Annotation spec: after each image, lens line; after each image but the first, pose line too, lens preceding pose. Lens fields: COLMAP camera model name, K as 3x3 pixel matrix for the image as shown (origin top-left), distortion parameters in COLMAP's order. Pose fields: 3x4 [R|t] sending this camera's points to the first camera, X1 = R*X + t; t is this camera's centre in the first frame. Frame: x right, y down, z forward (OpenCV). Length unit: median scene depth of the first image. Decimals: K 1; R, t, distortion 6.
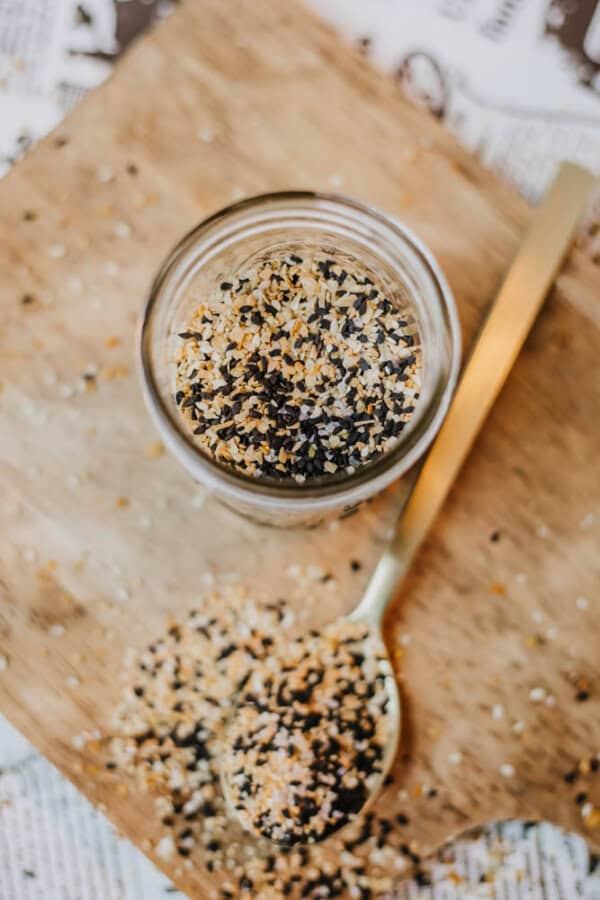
lens RADIAL K [[1653.5, 0, 300.0], [0, 1653.5, 450.0], [0, 0, 1]] dist [-0.132815, -0.091235]
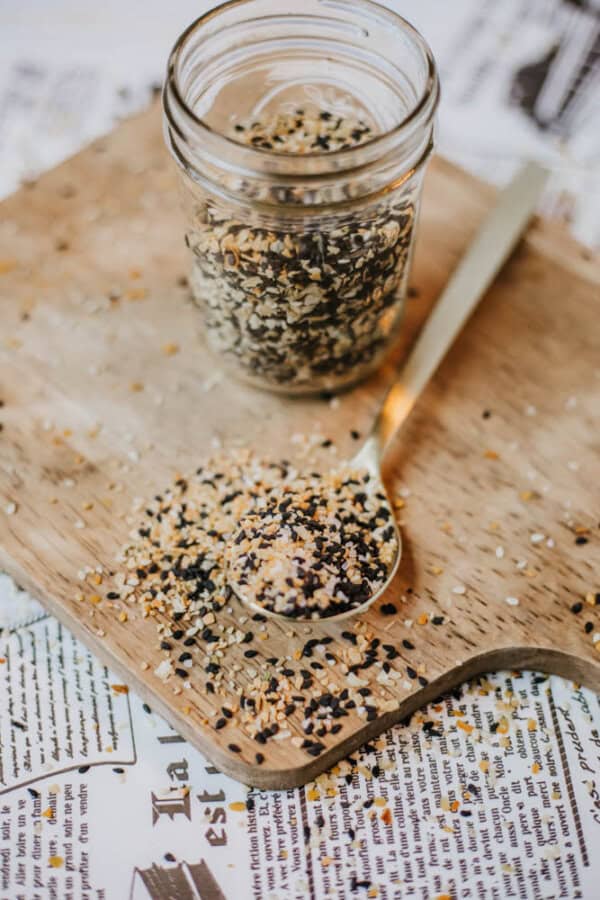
lens RADIAL K [[1517.6, 0, 300.0], [0, 1517.6, 450.0], [0, 0, 1]] dist [-0.175231, -0.059762]
pose [[0.999991, 0.002181, 0.003738, -0.005456], [-0.000180, 0.883888, -0.467698, 0.540667], [-0.004325, 0.467693, 0.883881, 0.152826]]
